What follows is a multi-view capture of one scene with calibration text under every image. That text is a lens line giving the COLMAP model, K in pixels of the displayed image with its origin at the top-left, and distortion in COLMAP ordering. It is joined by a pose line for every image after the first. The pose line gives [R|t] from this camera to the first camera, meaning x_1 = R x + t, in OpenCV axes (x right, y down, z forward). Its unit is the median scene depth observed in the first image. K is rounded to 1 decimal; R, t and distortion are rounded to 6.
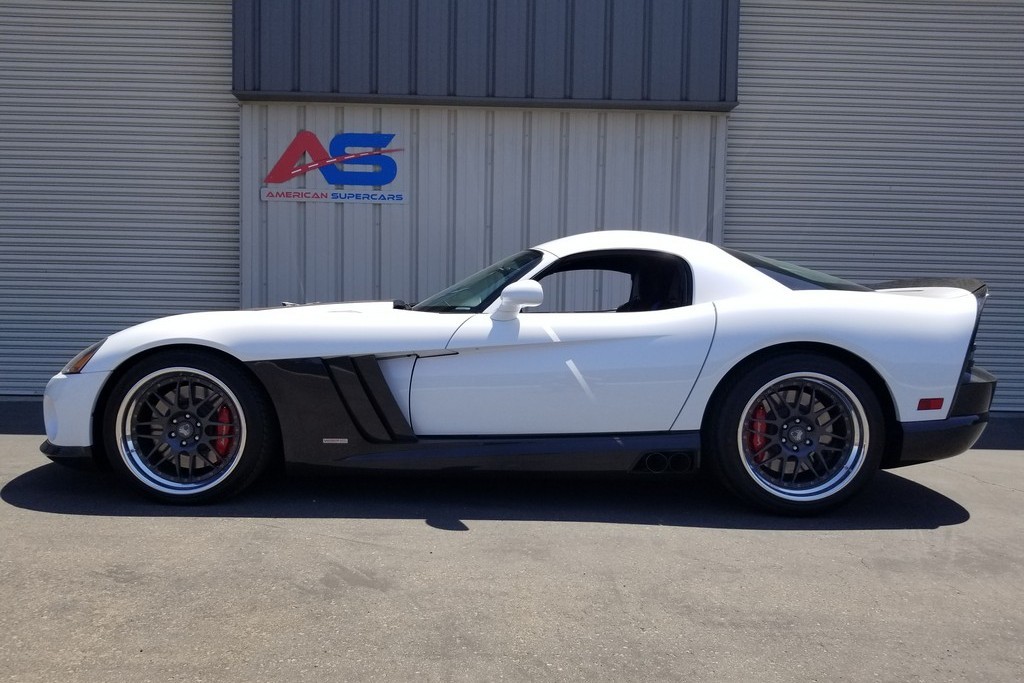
lens RADIAL K [[806.8, 0, 500.9], [0, 806.8, 368.5], [0, 0, 1]] dist [0.056139, -0.096412]
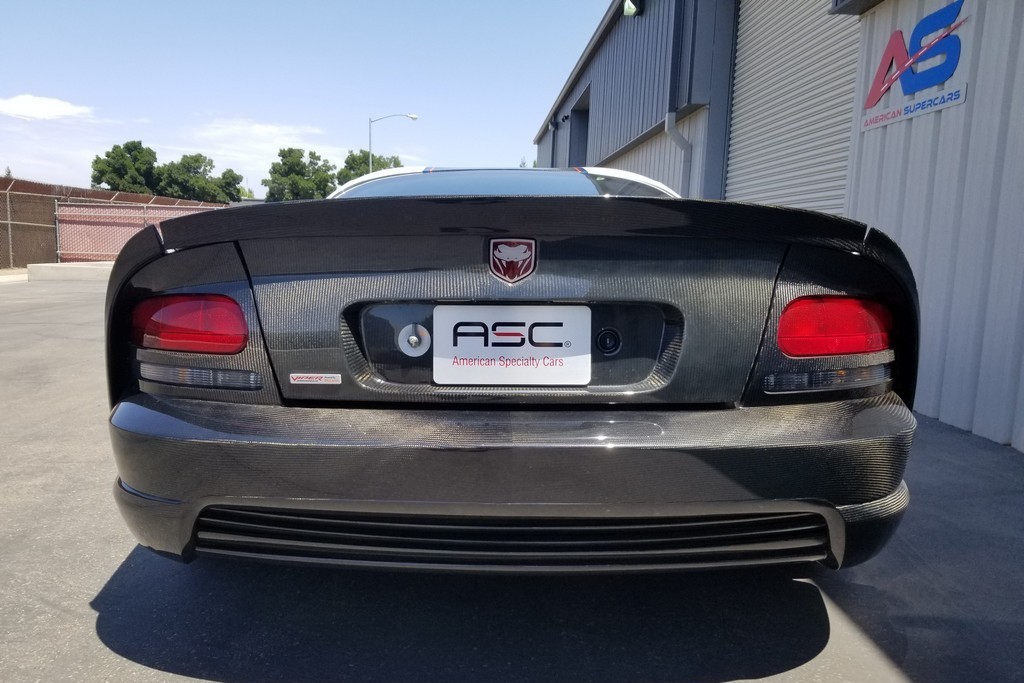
lens RADIAL K [[810.0, 0, 478.4], [0, 810.0, 366.8], [0, 0, 1]] dist [0.042317, -0.067207]
pose [[-0.020147, 0.134536, -0.990704, 0.579092], [-0.078394, 0.987642, 0.135715, -0.054364], [0.996719, 0.080400, -0.009351, 0.652603]]
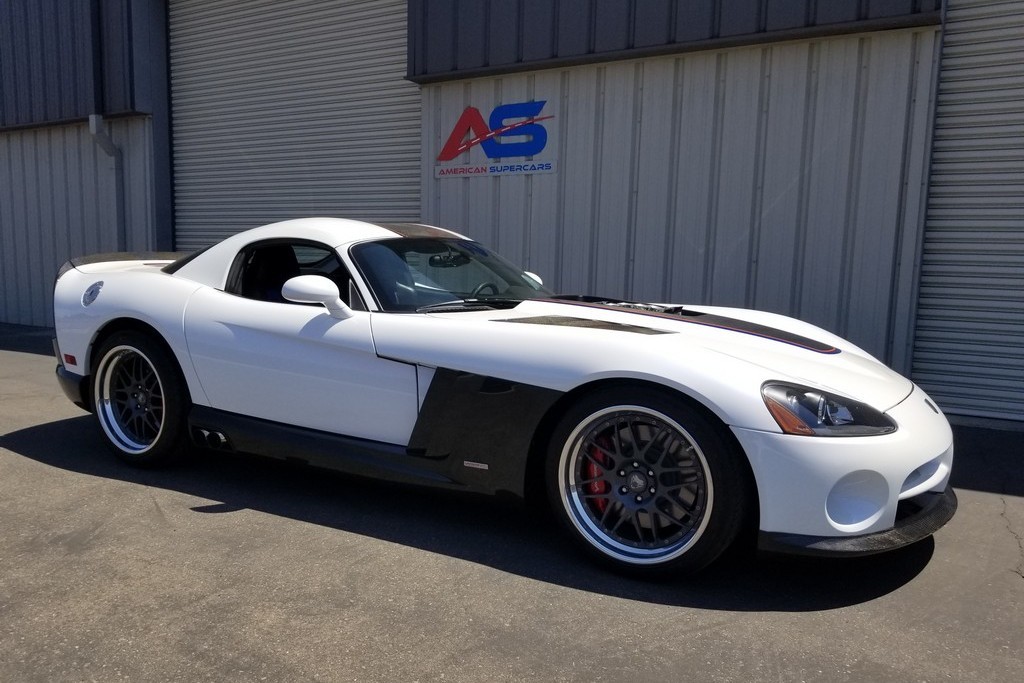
lens RADIAL K [[810.0, 0, 495.6], [0, 810.0, 382.3], [0, 0, 1]] dist [0.042317, -0.067207]
pose [[0.839543, 0.081716, -0.537112, 0.378258], [-0.037071, 0.994936, 0.093424, -0.042445], [0.542026, -0.058522, 0.838321, 0.130726]]
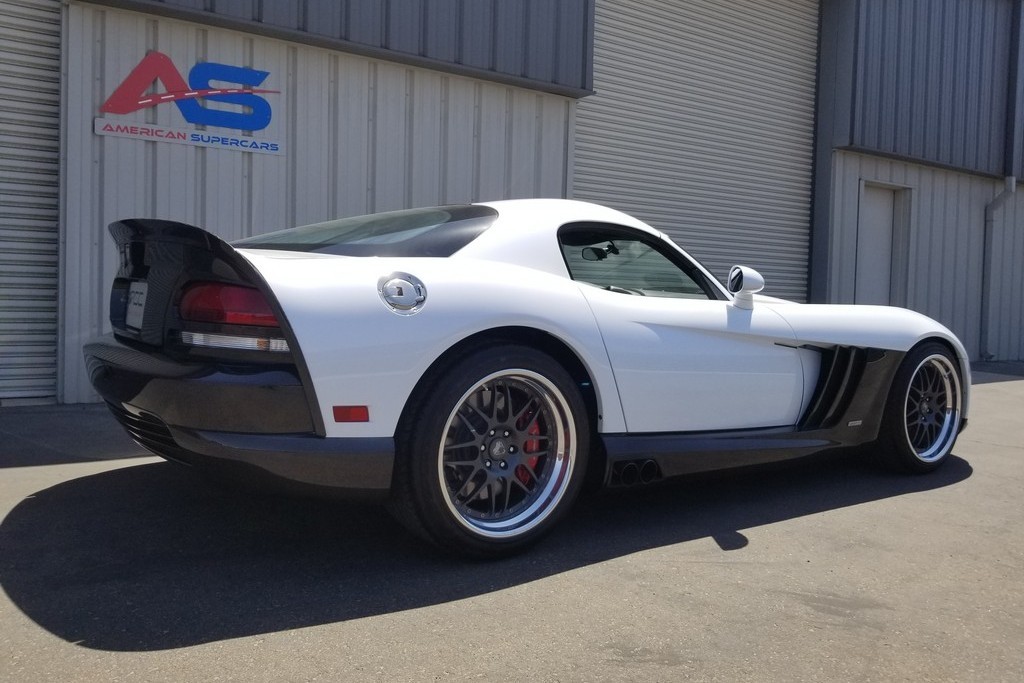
lens RADIAL K [[806.8, 0, 495.6], [0, 806.8, 316.9], [0, 0, 1]] dist [0.056139, -0.096412]
pose [[0.849338, -0.011501, 0.527725, -0.388342], [0.016535, 0.999852, -0.004822, -0.026578], [-0.527591, 0.012822, 0.849402, 0.161639]]
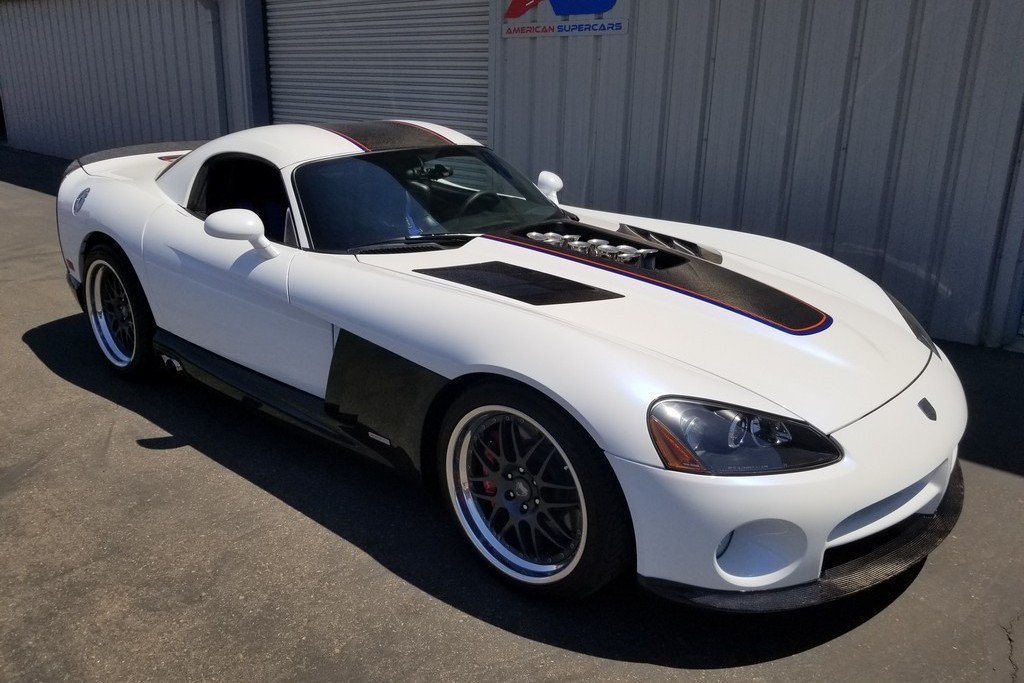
lens RADIAL K [[810.0, 0, 501.9], [0, 810.0, 339.4], [0, 0, 1]] dist [0.042317, -0.067207]
pose [[0.712922, 0.210034, -0.669050, 0.441260], [-0.040707, 0.964878, 0.259526, -0.113546], [0.700061, -0.157787, 0.696432, 0.269687]]
